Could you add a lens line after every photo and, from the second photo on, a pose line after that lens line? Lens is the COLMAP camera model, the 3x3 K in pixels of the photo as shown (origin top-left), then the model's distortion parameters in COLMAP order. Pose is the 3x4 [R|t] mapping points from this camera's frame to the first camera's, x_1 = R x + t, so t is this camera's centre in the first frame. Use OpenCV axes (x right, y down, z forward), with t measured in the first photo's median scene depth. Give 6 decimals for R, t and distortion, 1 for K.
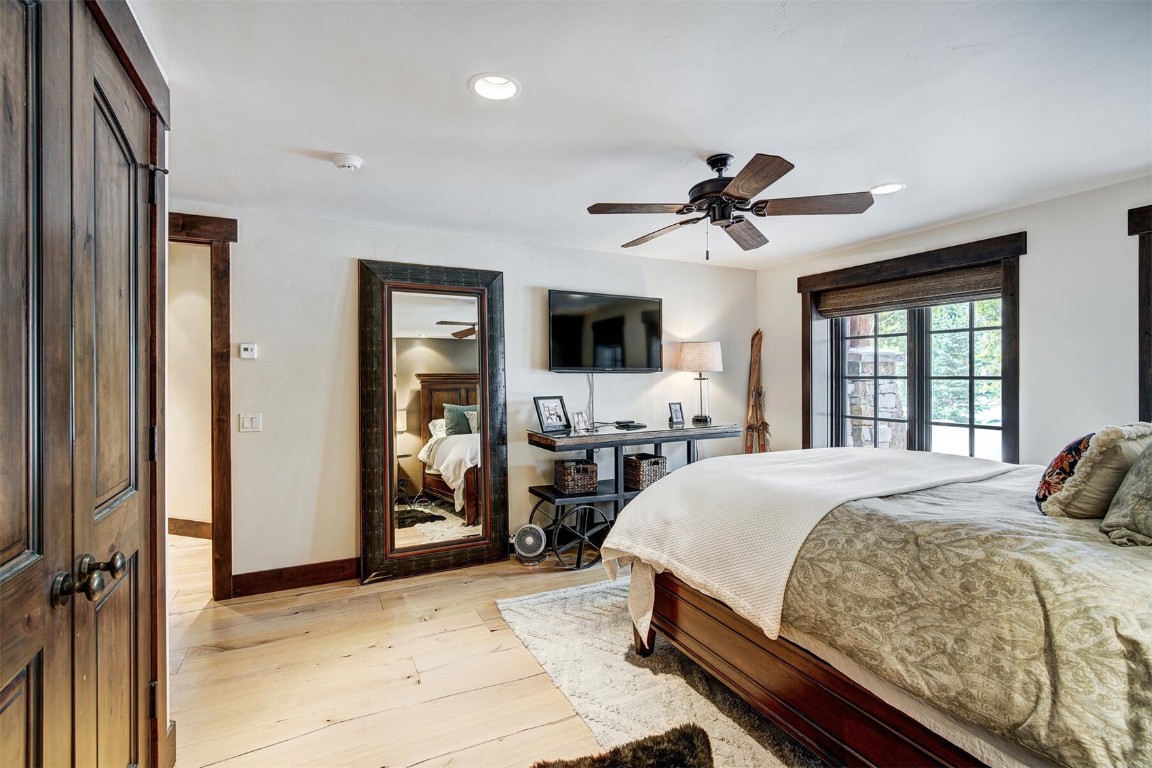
lens RADIAL K [[544.1, 0, 576.0], [0, 544.1, 384.0], [0, 0, 1]] dist [-0.001377, 0.000107]
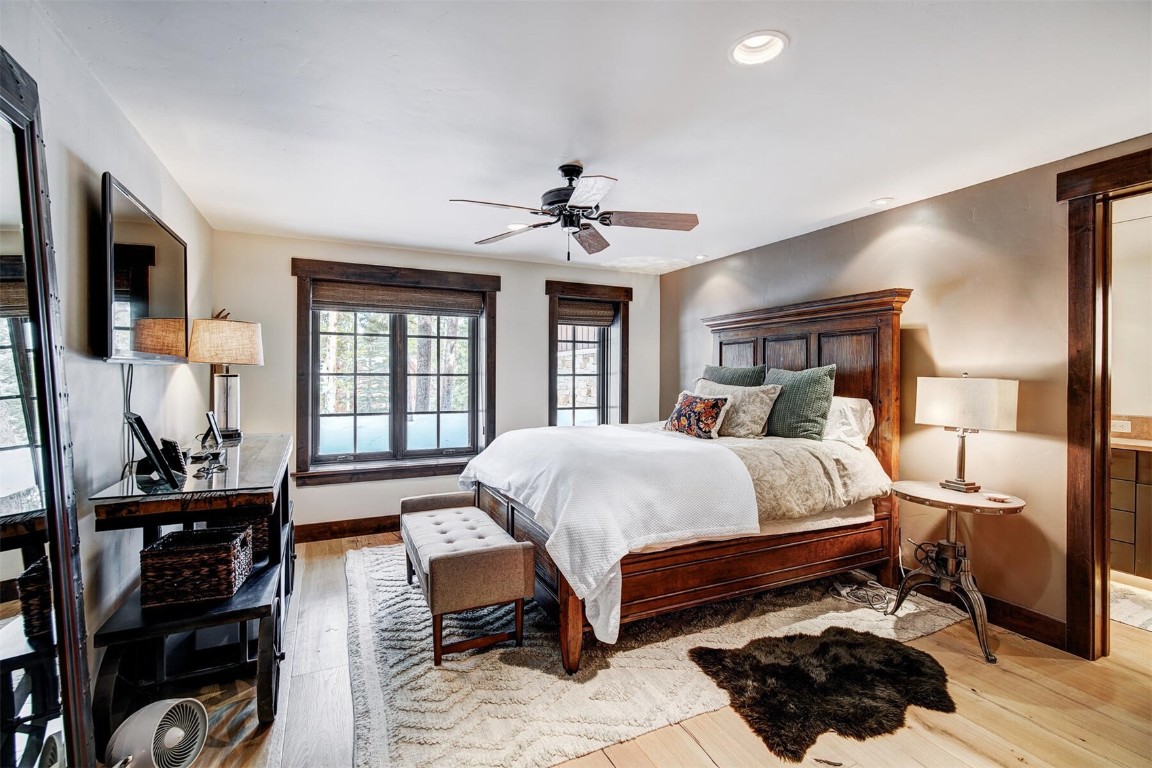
lens RADIAL K [[520.6, 0, 579.4], [0, 520.6, 379.0], [0, 0, 1]] dist [-0.018922, -0.000078]
pose [[-0.018156, -0.004217, 0.999826, -0.534260], [0.006517, 0.999969, 0.004336, -0.003894], [-0.999814, 0.006595, -0.018128, 0.704646]]
